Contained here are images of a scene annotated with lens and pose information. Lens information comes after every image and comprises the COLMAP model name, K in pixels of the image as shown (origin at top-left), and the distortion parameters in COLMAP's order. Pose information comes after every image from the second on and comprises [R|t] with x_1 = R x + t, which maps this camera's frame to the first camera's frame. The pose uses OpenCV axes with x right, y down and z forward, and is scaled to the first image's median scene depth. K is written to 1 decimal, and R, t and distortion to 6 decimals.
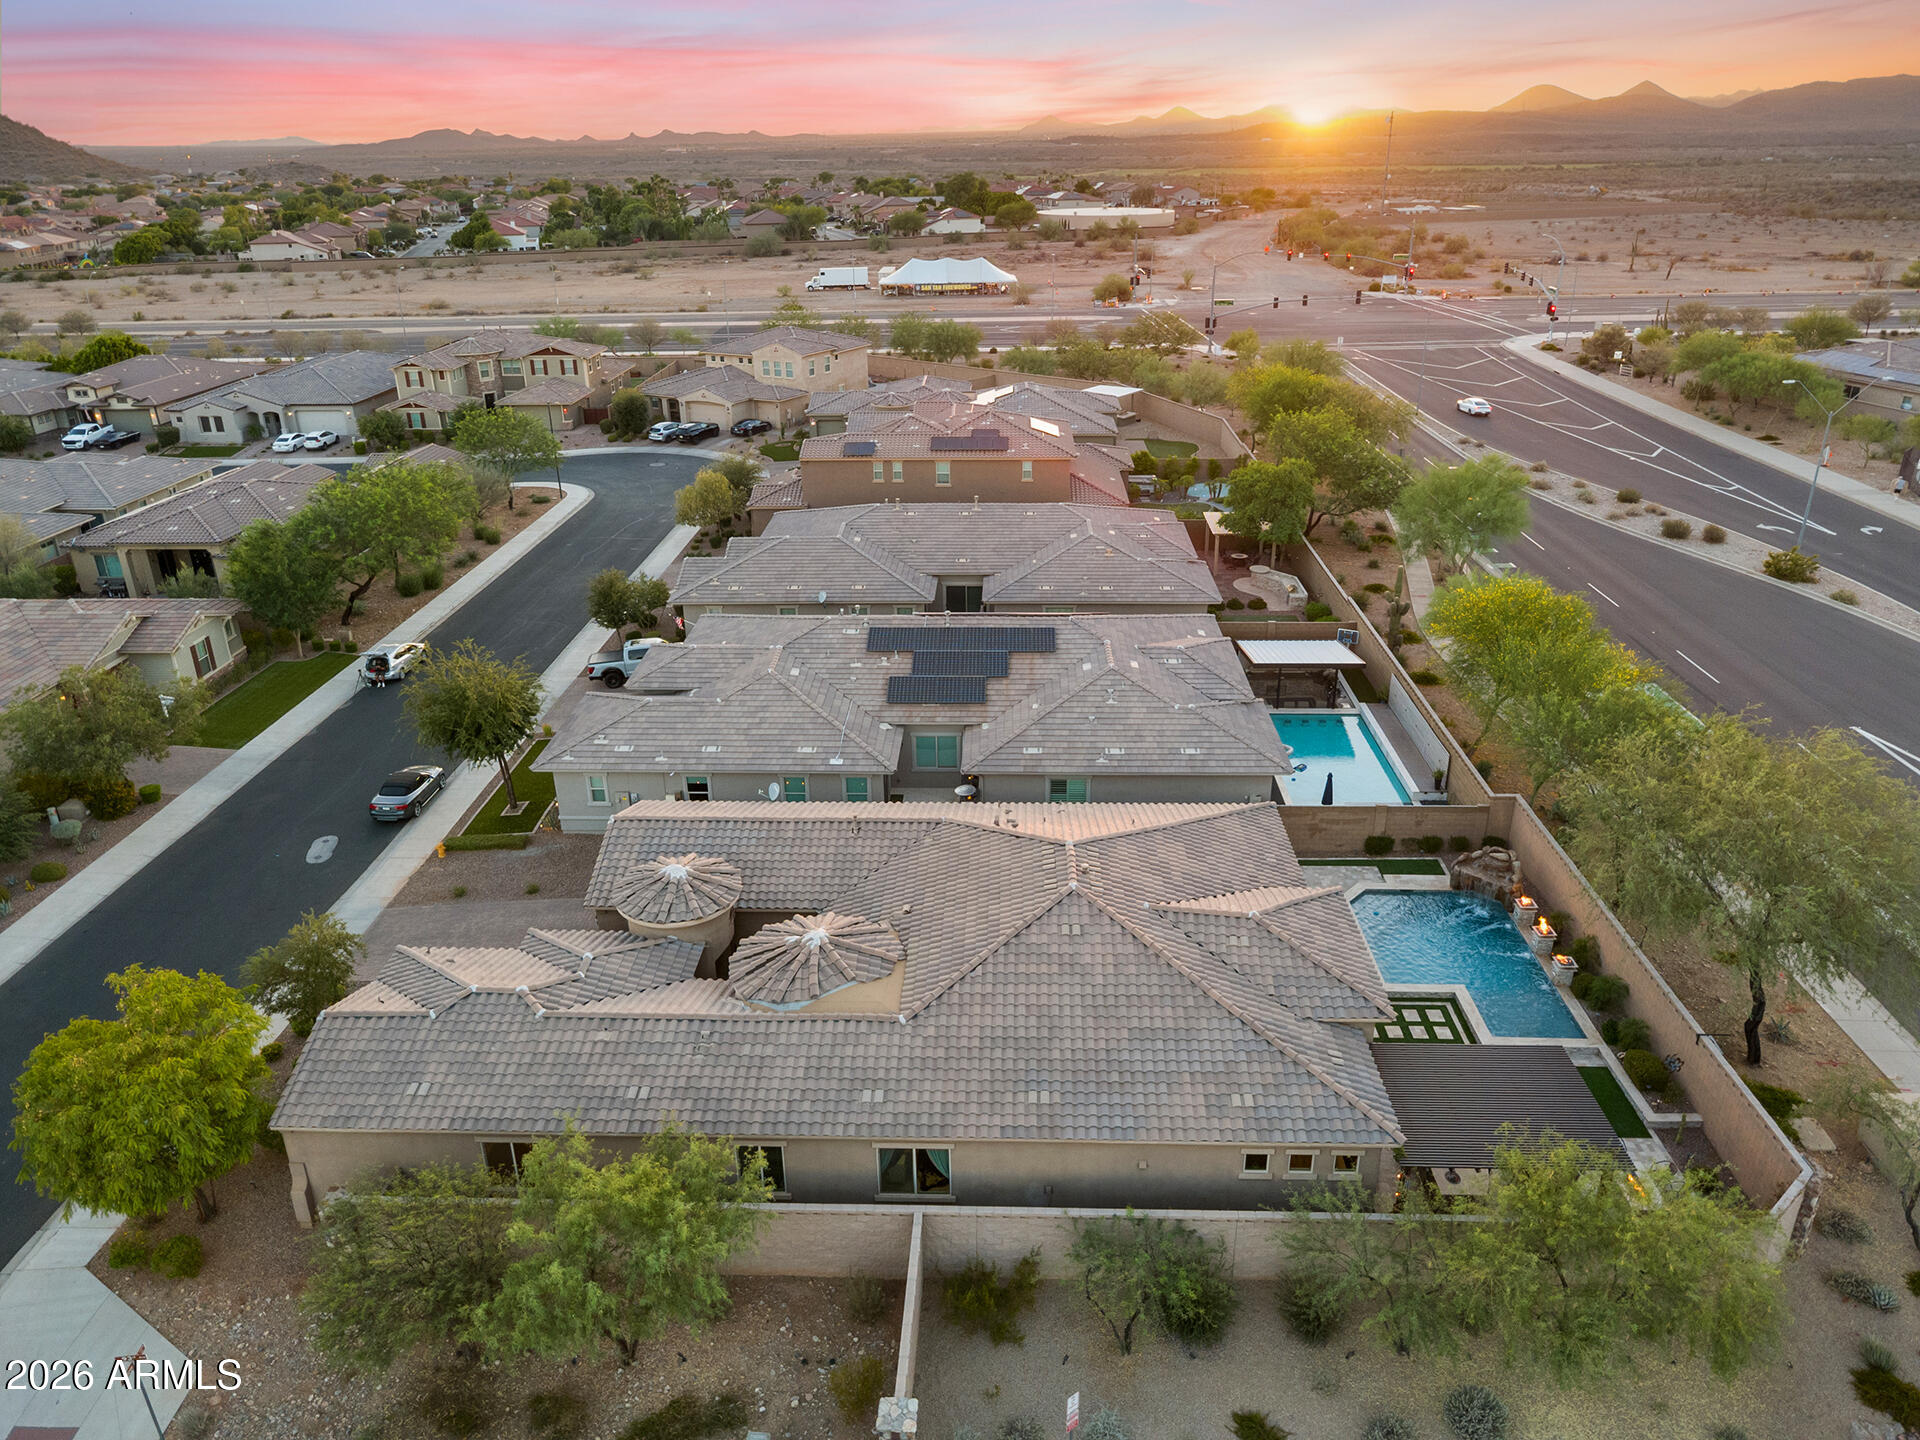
lens RADIAL K [[1347.0, 0, 959.0], [0, 1347.0, 718.5], [0, 0, 1]] dist [0.001206, 0.004476]
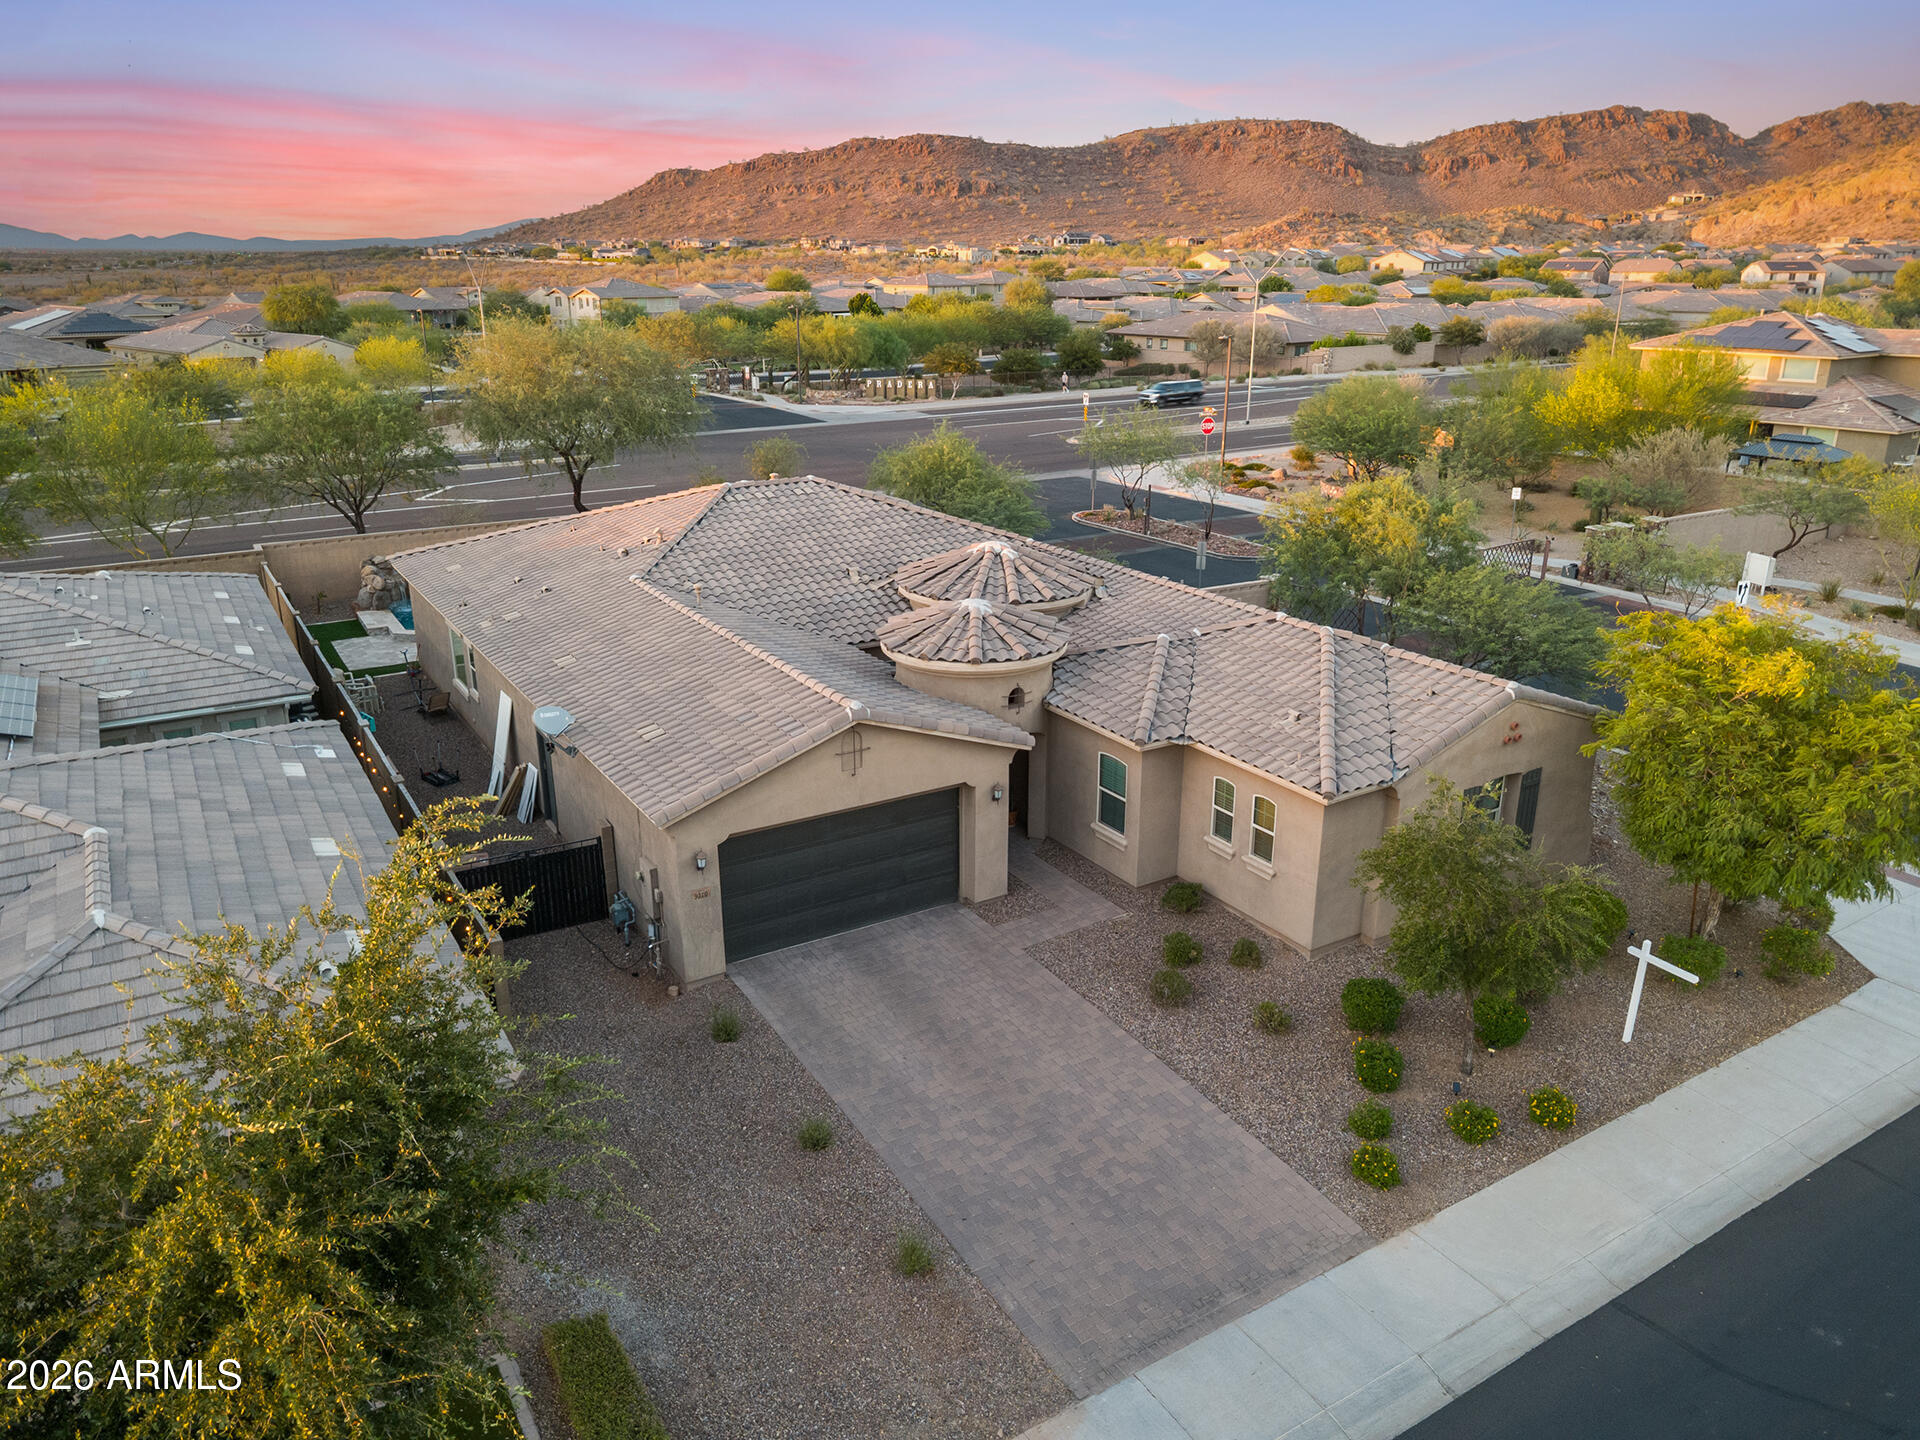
lens RADIAL K [[1347.0, 0, 959.0], [0, 1347.0, 718.5], [0, 0, 1]] dist [0.001206, 0.004476]
pose [[-0.555729, -0.255916, 0.790995, -0.405451], [0.336828, 0.800548, 0.495651, -0.094930], [-0.760074, 0.541877, -0.358688, 0.692519]]
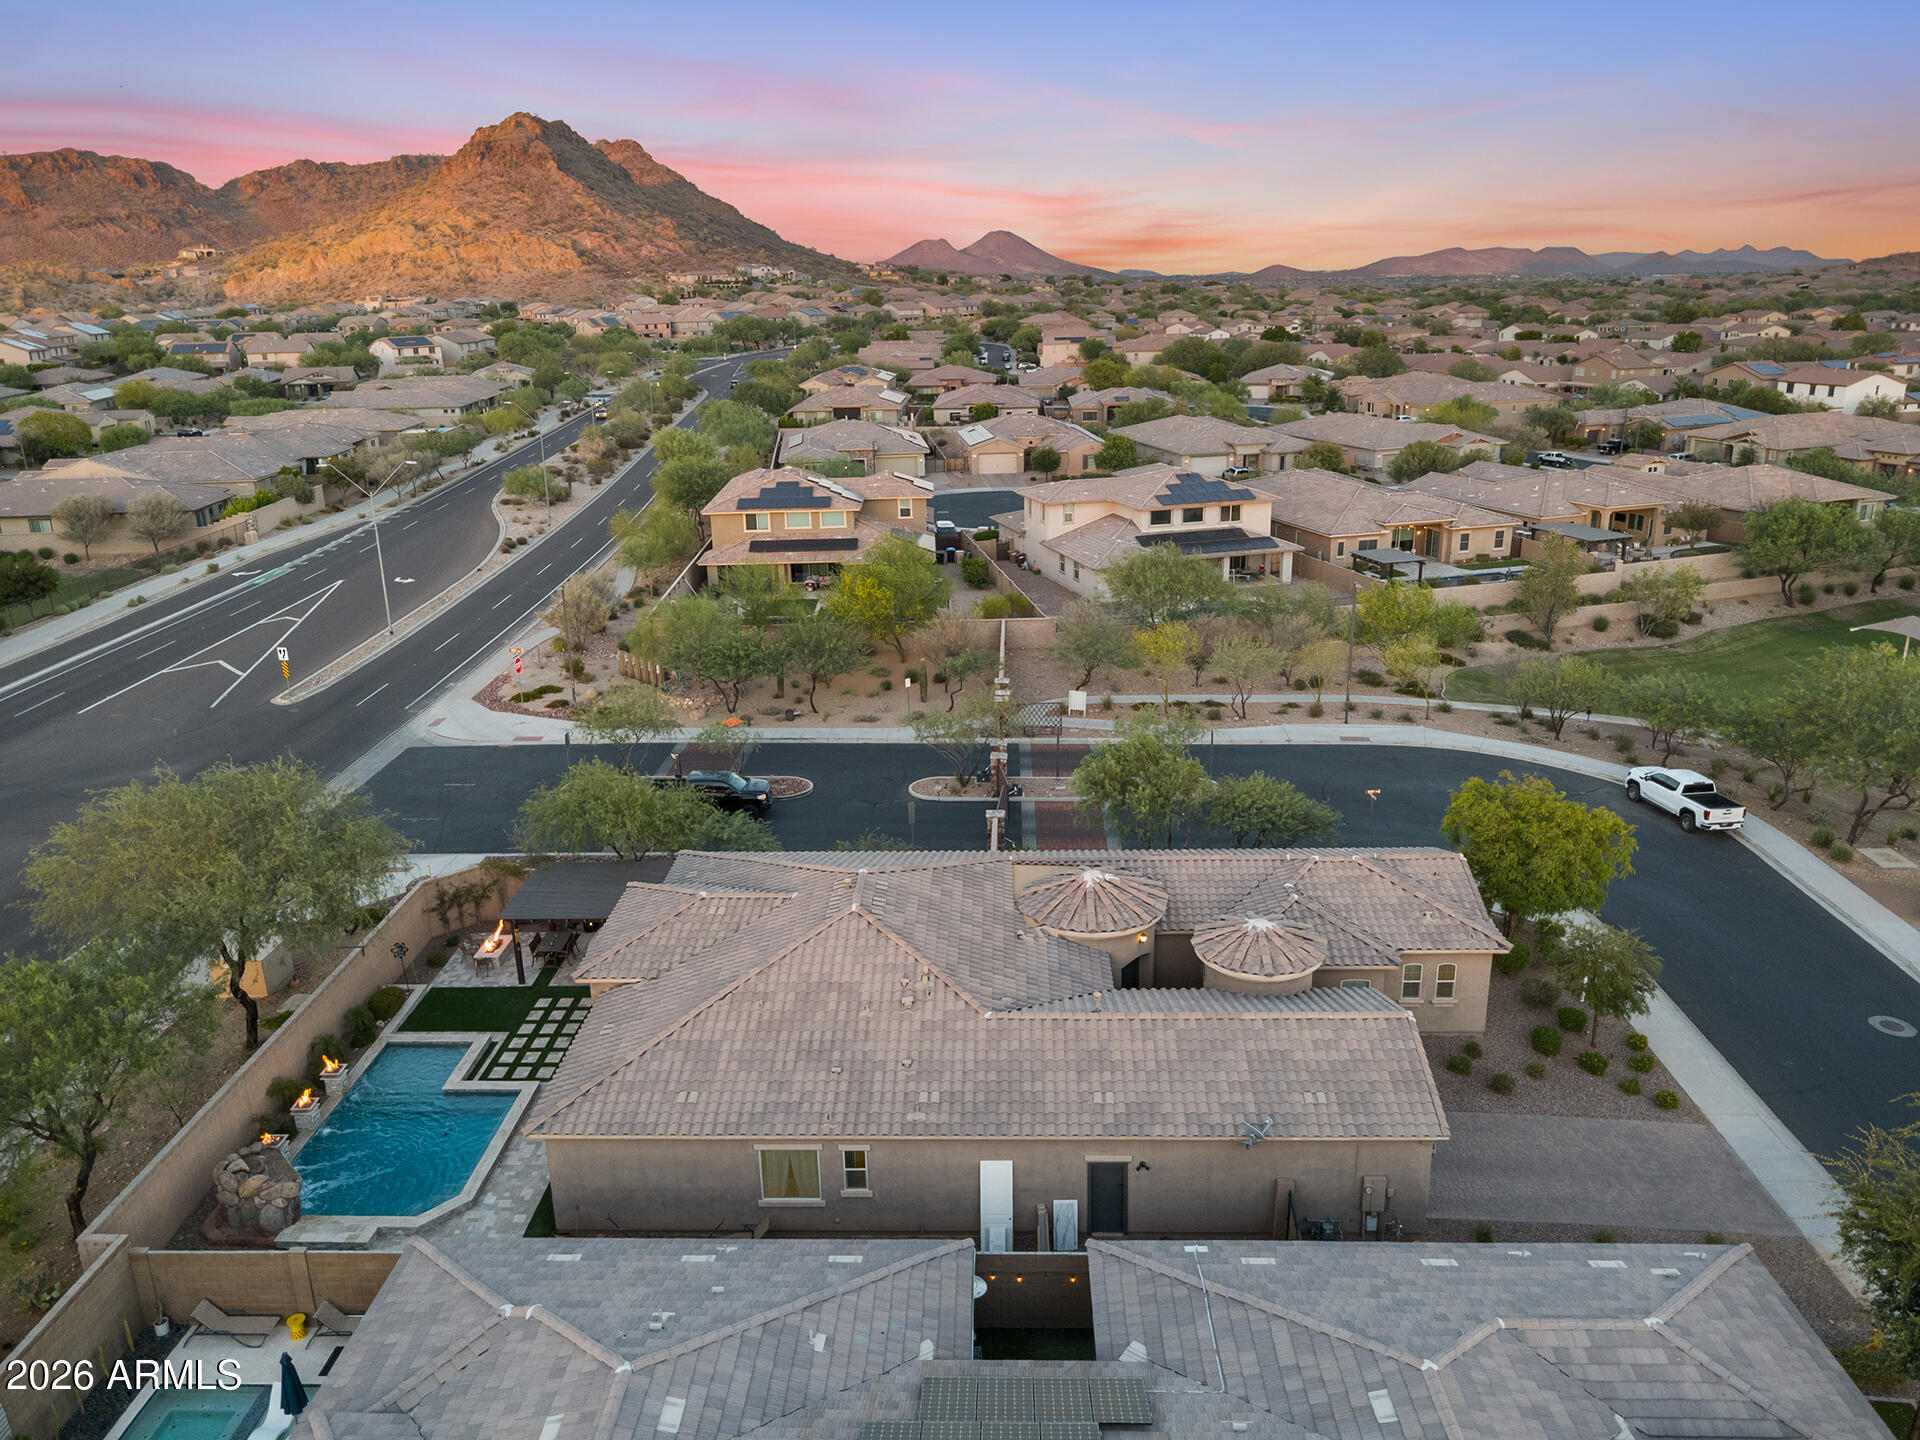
lens RADIAL K [[1379.6, 0, 957.2], [0, 1379.6, 716.9], [0, 0, 1]] dist [0.004472, -0.000144]
pose [[-0.999431, 0.033199, 0.005916, -0.001439], [0.028910, 0.753236, 0.657115, -0.359271], [0.017359, 0.656912, -0.753767, 0.895828]]
